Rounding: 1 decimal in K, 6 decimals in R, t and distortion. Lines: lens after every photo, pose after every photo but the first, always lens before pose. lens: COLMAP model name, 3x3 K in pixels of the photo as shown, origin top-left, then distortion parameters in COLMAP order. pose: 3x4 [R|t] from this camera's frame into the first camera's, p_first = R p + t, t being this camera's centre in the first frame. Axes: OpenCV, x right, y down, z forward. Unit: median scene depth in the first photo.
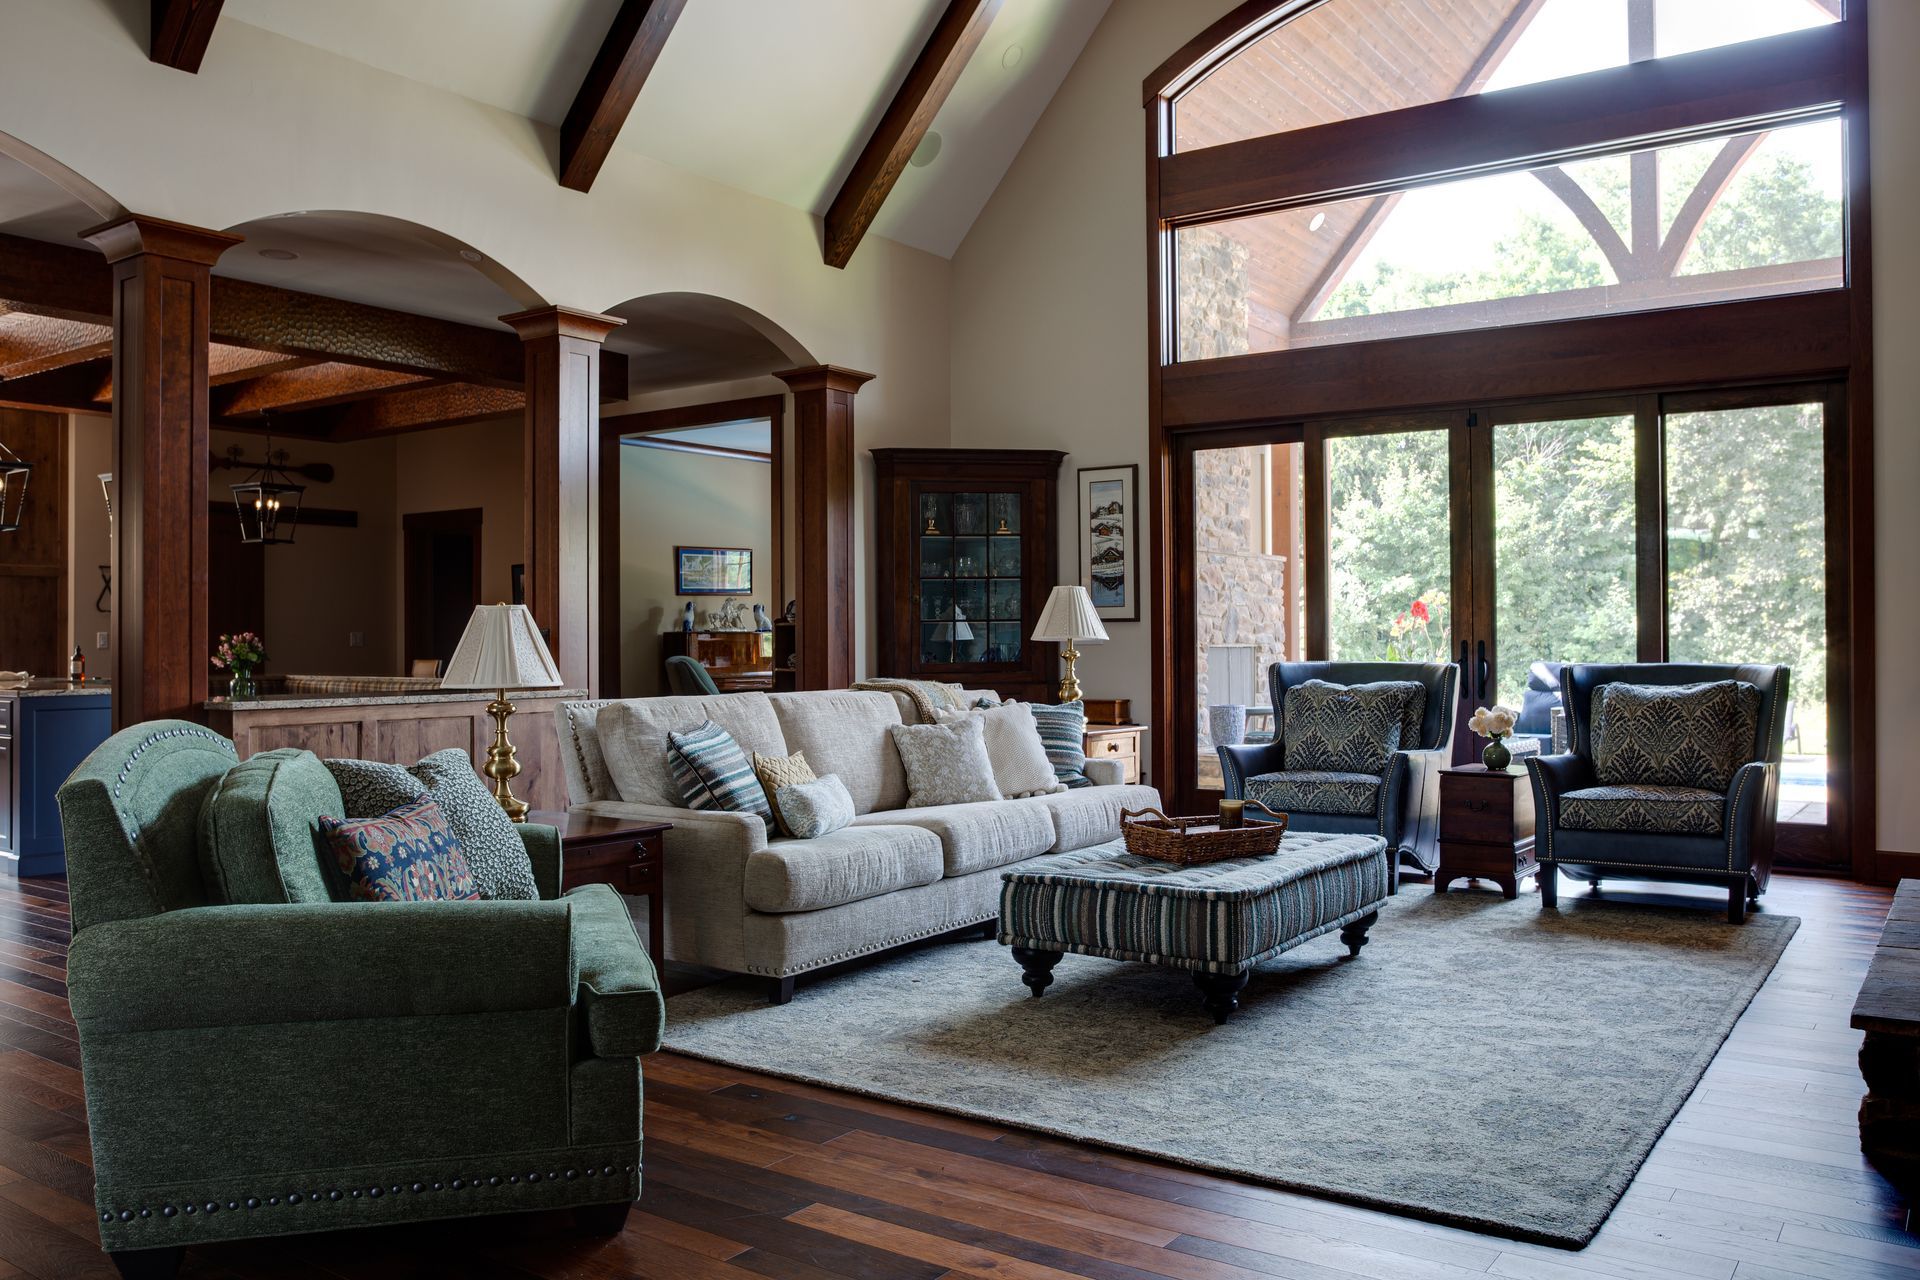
lens RADIAL K [[1469.6, 0, 960.0], [0, 1469.6, 640.0], [0, 0, 1]] dist [-0.081547, 0.002088]
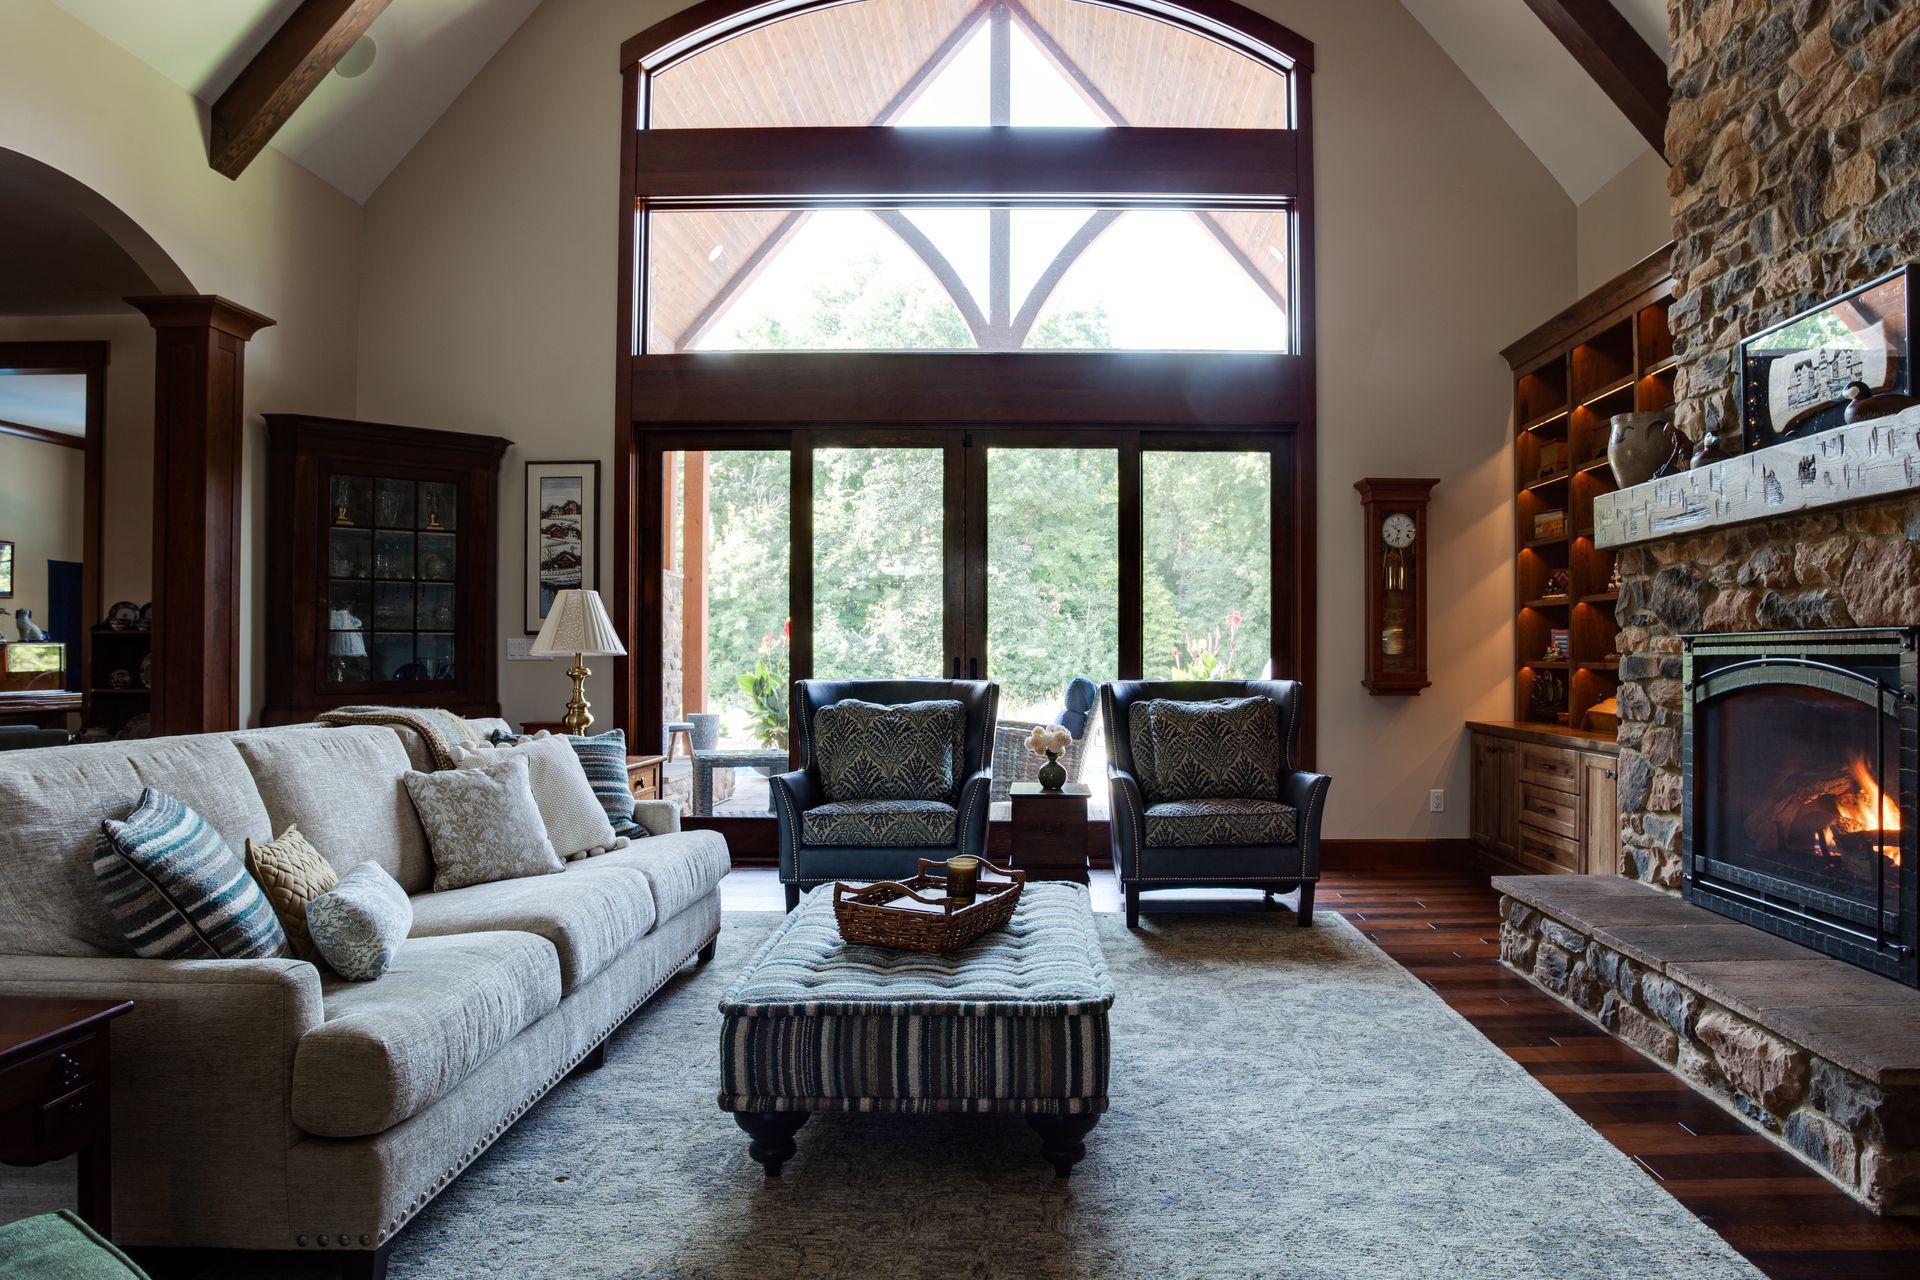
lens RADIAL K [[1185.0, 0, 960.0], [0, 1185.0, 640.0], [0, 0, 1]] dist [-0.092981, 0.050445]
pose [[0.823479, 0.012881, 0.567201, -0.138838], [-0.005065, 0.999869, -0.015353, 0.000733], [-0.567325, 0.009770, 0.823436, 0.369981]]
